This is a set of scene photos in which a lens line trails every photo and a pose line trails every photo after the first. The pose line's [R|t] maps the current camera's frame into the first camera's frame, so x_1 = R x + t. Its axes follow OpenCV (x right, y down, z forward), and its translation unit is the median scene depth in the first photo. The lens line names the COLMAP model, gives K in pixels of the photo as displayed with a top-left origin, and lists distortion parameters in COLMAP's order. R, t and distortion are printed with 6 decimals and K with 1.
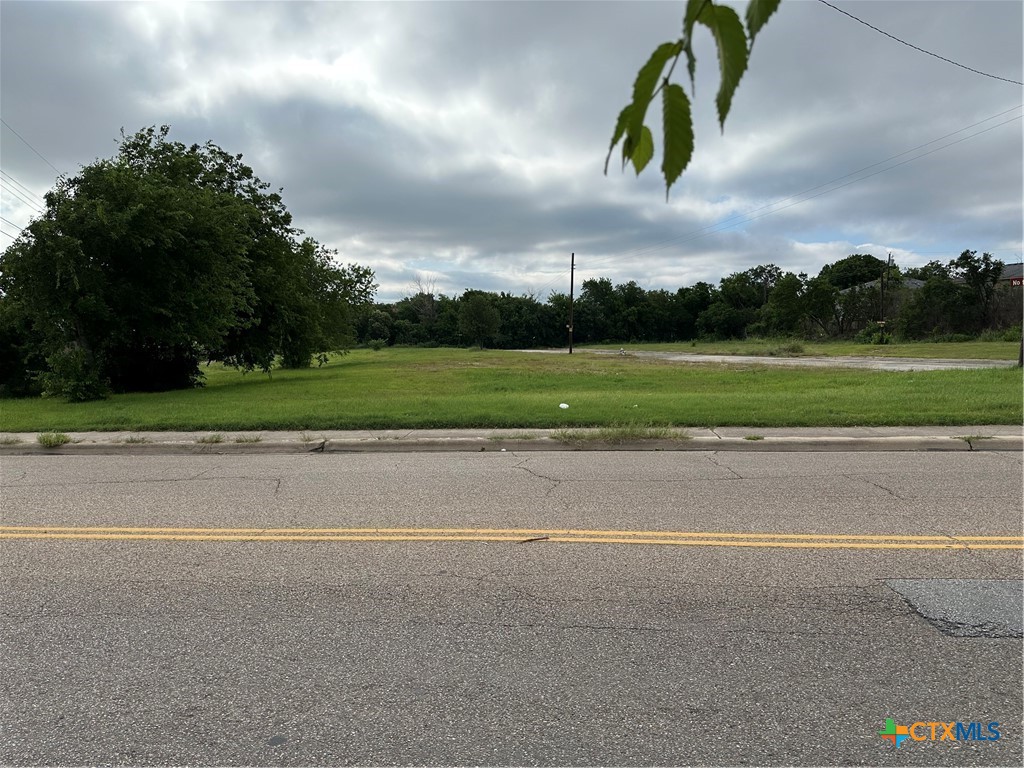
lens RADIAL K [[707.4, 0, 512.1], [0, 707.4, 398.2], [0, 0, 1]] dist [0.057976, -0.083129]
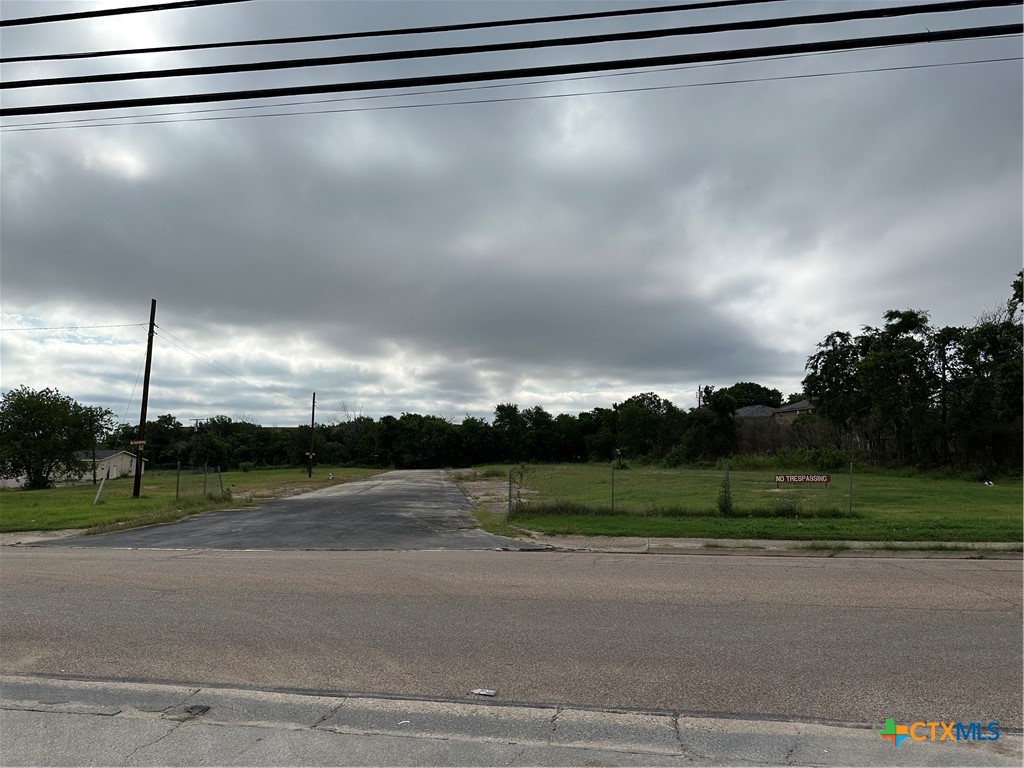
lens RADIAL K [[700.6, 0, 512.0], [0, 700.6, 384.0], [0, 0, 1]] dist [0.145208, -0.212256]
pose [[0.994839, -0.006145, -0.101279, 0.535247], [-0.012478, 0.983179, -0.182215, -0.003119], [0.100695, 0.182539, 0.978029, -0.156300]]
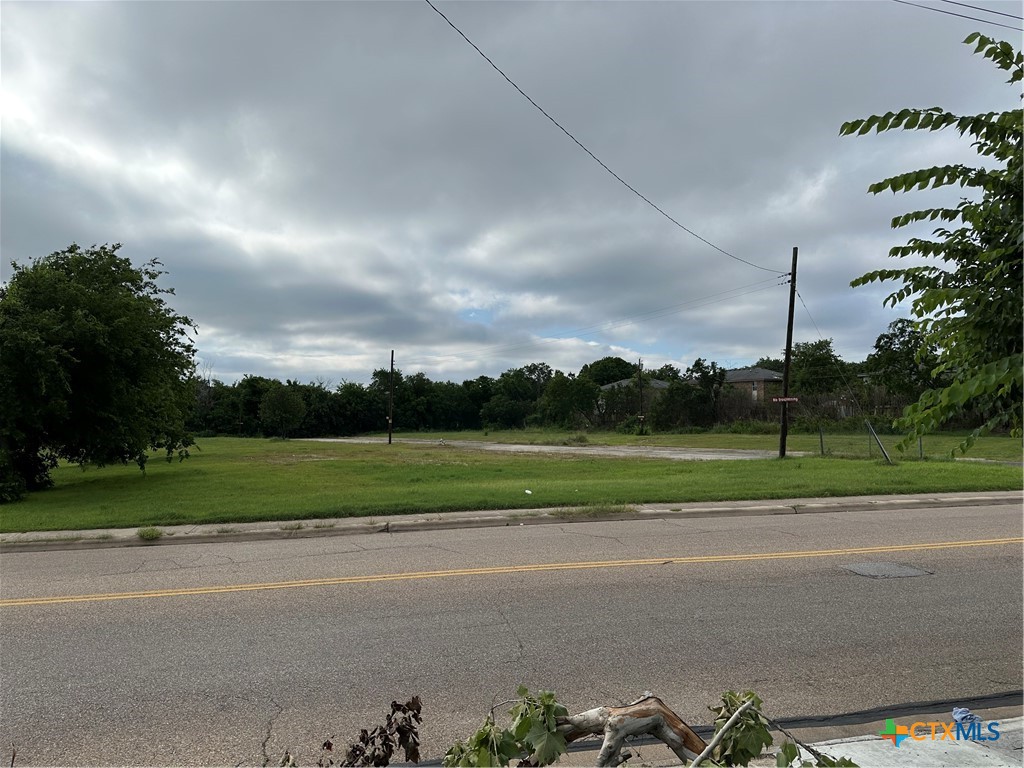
lens RADIAL K [[704.3, 0, 518.3], [0, 704.3, 385.4], [0, 0, 1]] dist [0.119637, -0.176422]
pose [[0.944561, 0.023669, 0.327481, -0.082839], [0.022307, 0.990468, -0.135928, -0.001604], [-0.327576, 0.135697, 0.935029, -0.060452]]
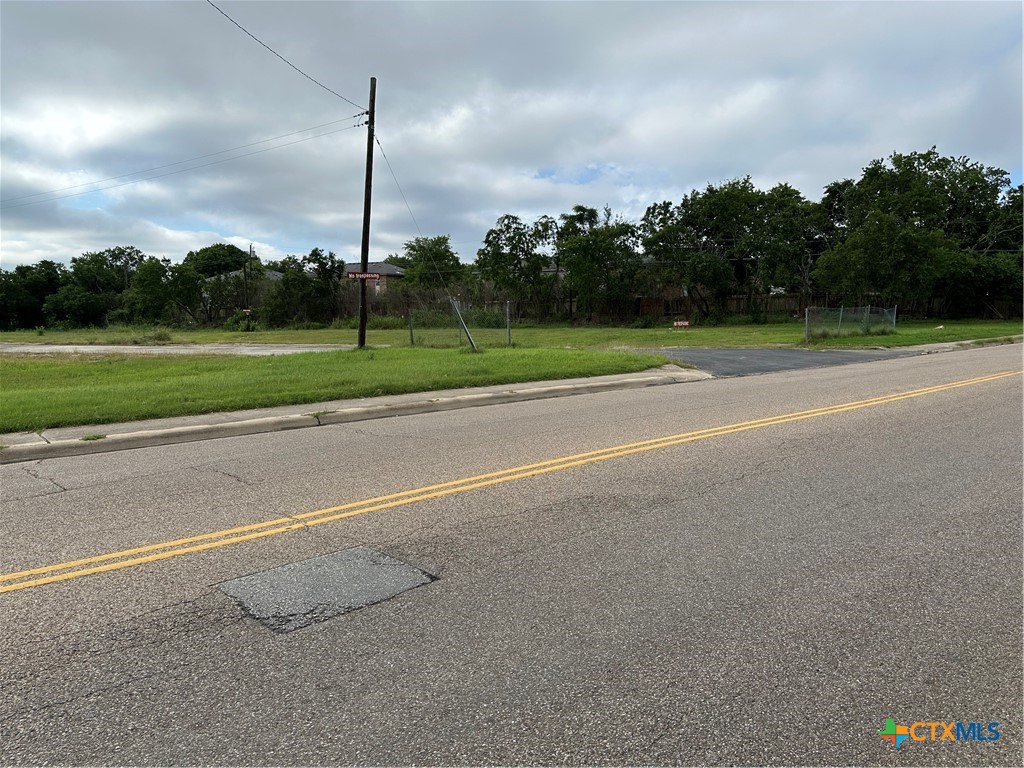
lens RADIAL K [[705.9, 0, 550.1], [0, 705.9, 382.9], [0, 0, 1]] dist [0.002969, -0.049973]
pose [[0.640402, -0.059619, 0.765722, 0.009264], [0.062874, 0.997706, 0.025097, 0.000729], [-0.765462, 0.032071, 0.642681, 0.008406]]
